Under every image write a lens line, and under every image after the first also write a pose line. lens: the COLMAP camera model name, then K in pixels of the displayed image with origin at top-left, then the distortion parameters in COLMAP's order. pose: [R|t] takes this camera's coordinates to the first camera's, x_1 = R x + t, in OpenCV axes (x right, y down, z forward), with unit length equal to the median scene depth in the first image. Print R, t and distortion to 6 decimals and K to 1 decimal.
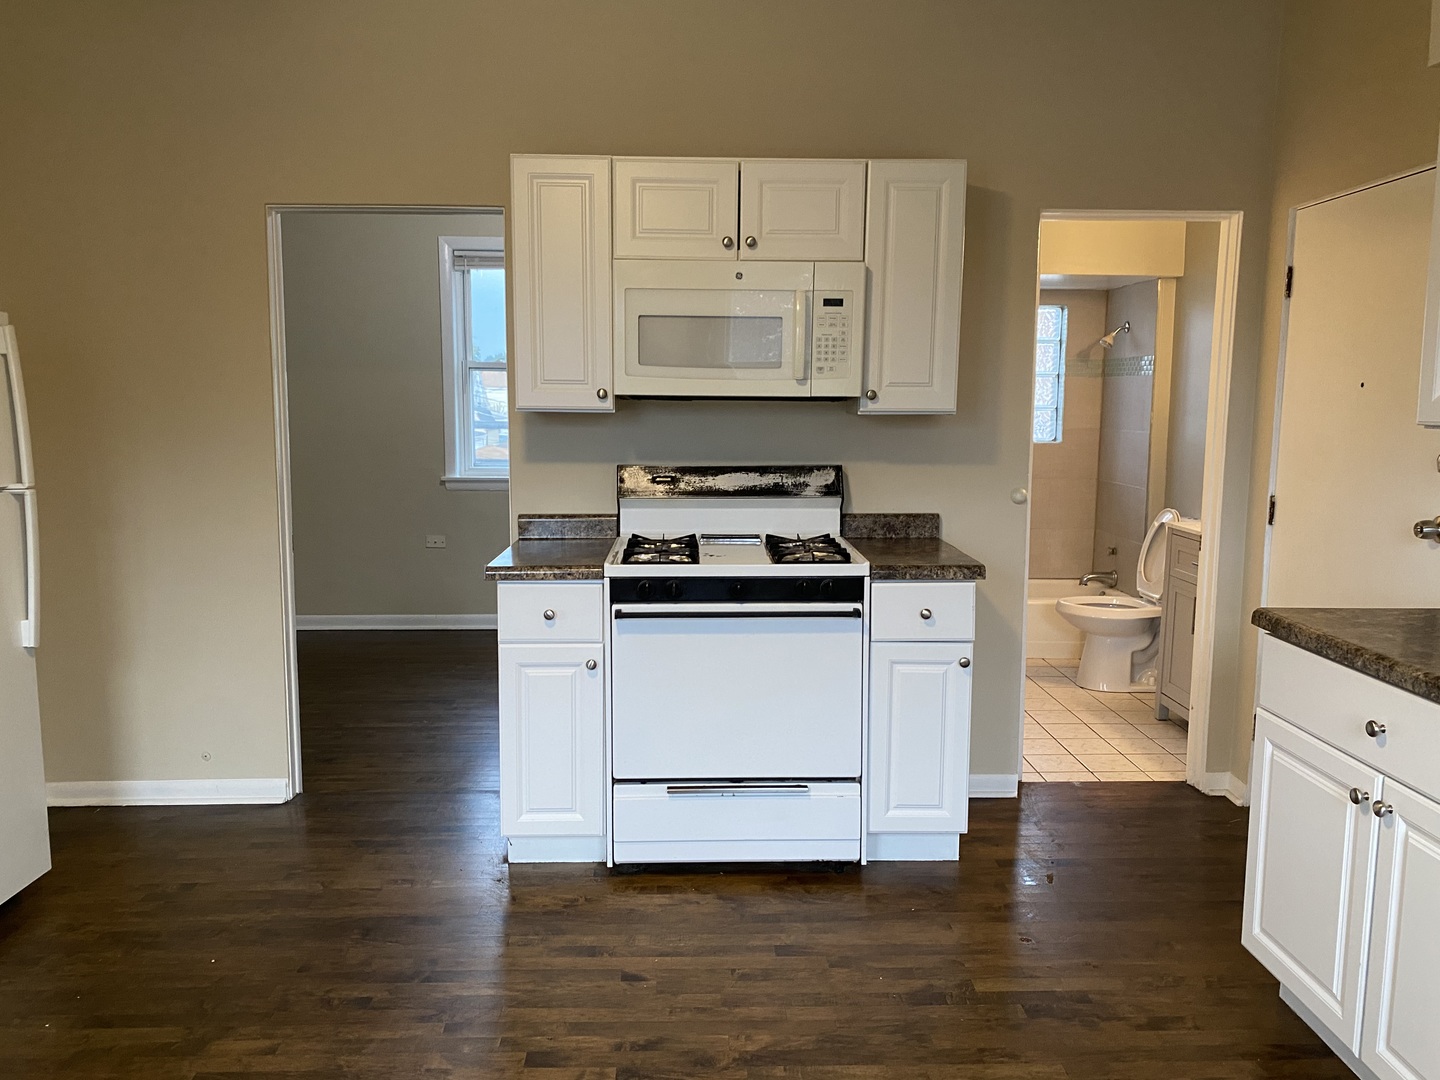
lens RADIAL K [[1095.6, 0, 725.6], [0, 1095.6, 530.2], [0, 0, 1]] dist [0.051896, -0.051888]
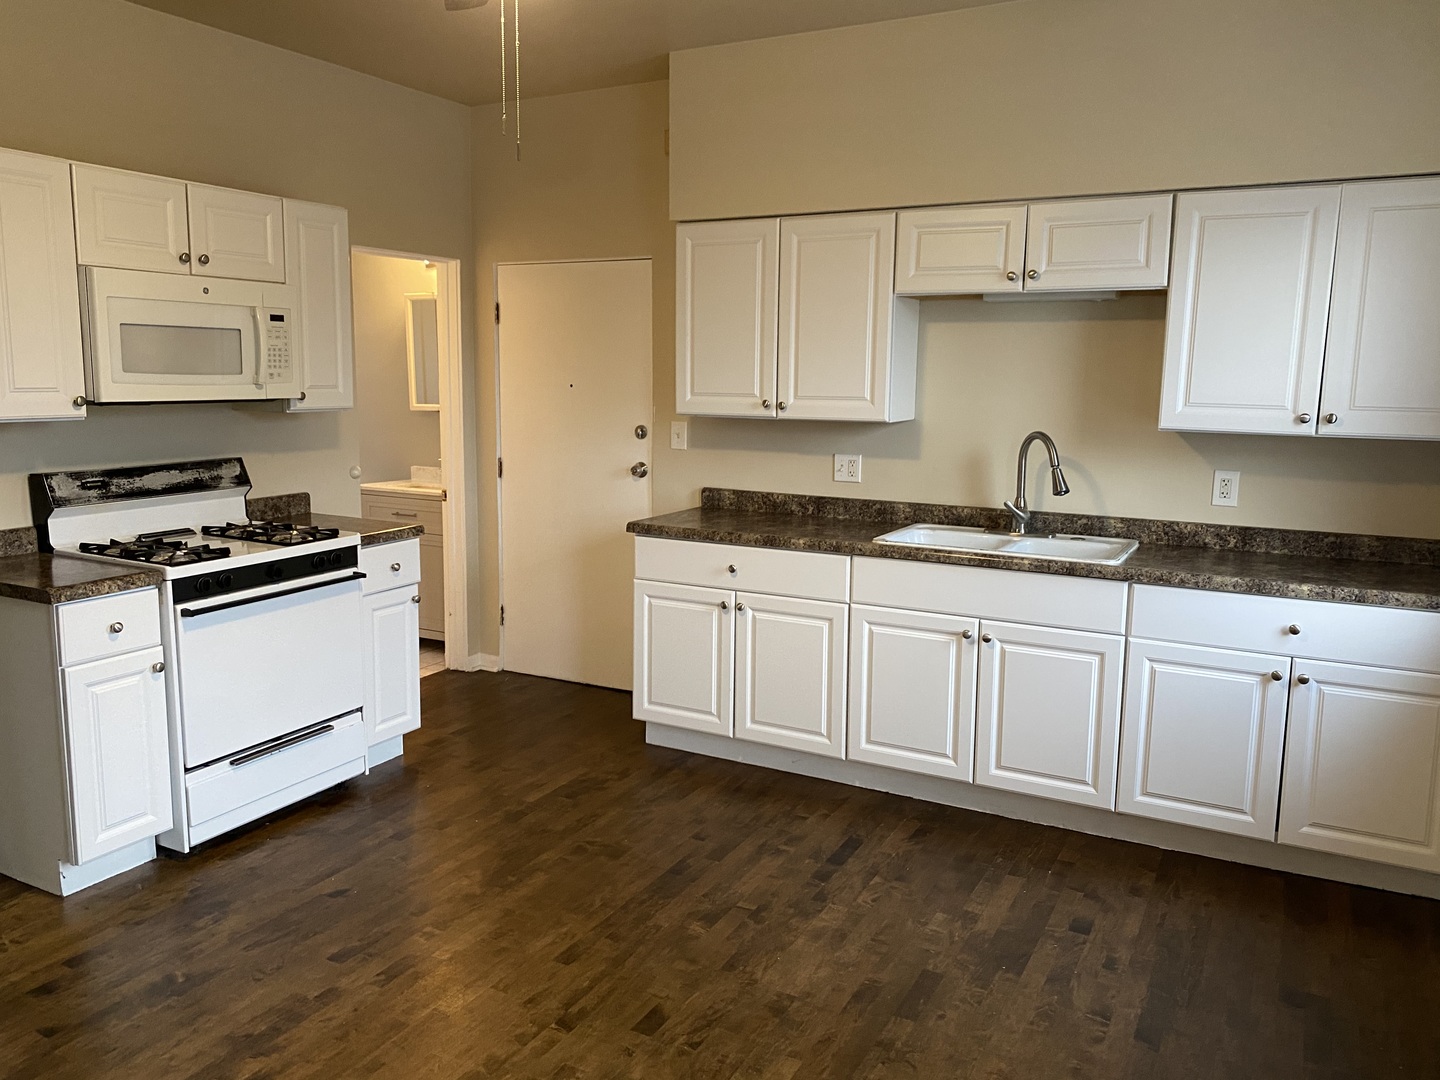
lens RADIAL K [[1095.6, 0, 711.4], [0, 1095.6, 532.5], [0, 0, 1]] dist [0.051896, -0.051888]
pose [[0.499082, -0.130194, 0.856719, -0.699333], [0.097010, 0.990829, 0.094061, -0.047471], [-0.861108, 0.036166, 0.507135, 0.019148]]
